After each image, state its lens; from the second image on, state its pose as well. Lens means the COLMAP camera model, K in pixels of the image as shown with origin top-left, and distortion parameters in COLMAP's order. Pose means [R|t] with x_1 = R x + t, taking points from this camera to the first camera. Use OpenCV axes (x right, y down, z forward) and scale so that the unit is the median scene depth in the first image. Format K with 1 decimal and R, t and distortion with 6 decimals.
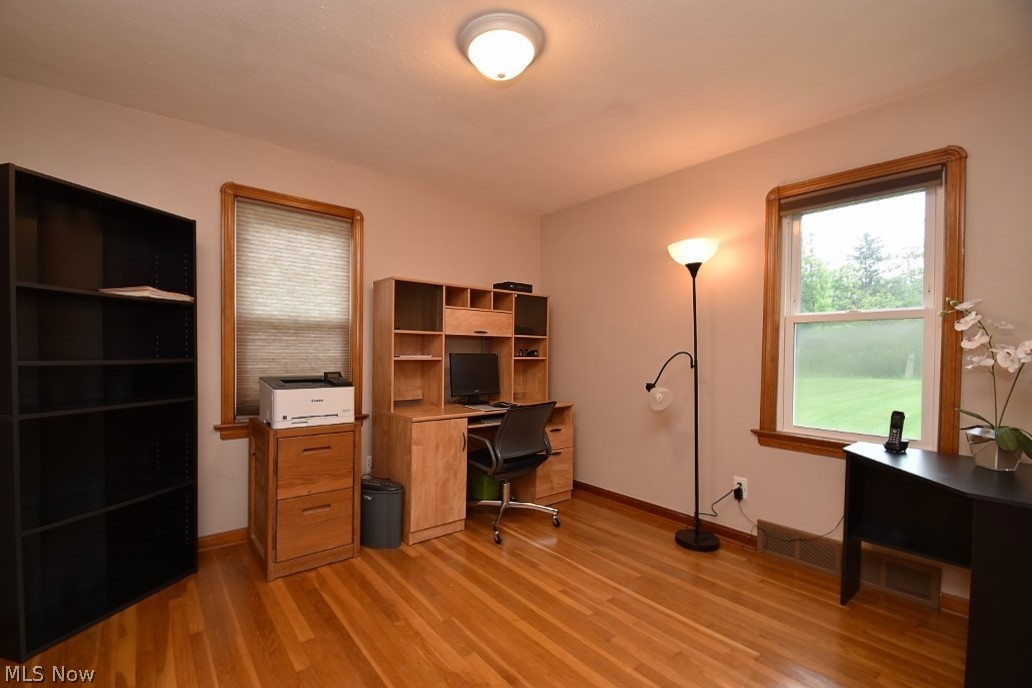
lens RADIAL K [[451.5, 0, 510.1], [0, 451.5, 351.9], [0, 0, 1]] dist [-0.001764, -0.000546]
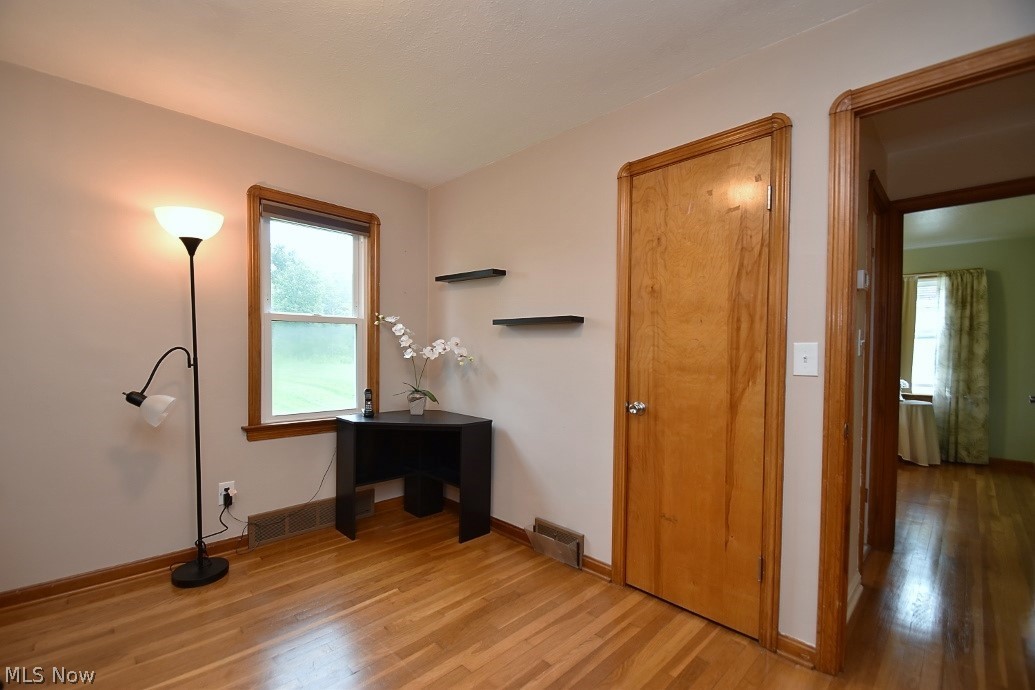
lens RADIAL K [[452.8, 0, 511.6], [0, 452.8, 348.1], [0, 0, 1]] dist [-0.001764, -0.000546]
pose [[-0.088577, -0.015333, 0.995951, -0.483690], [-0.018143, 0.999740, 0.013778, -0.021601], [-0.995904, -0.016849, -0.088832, 0.523766]]
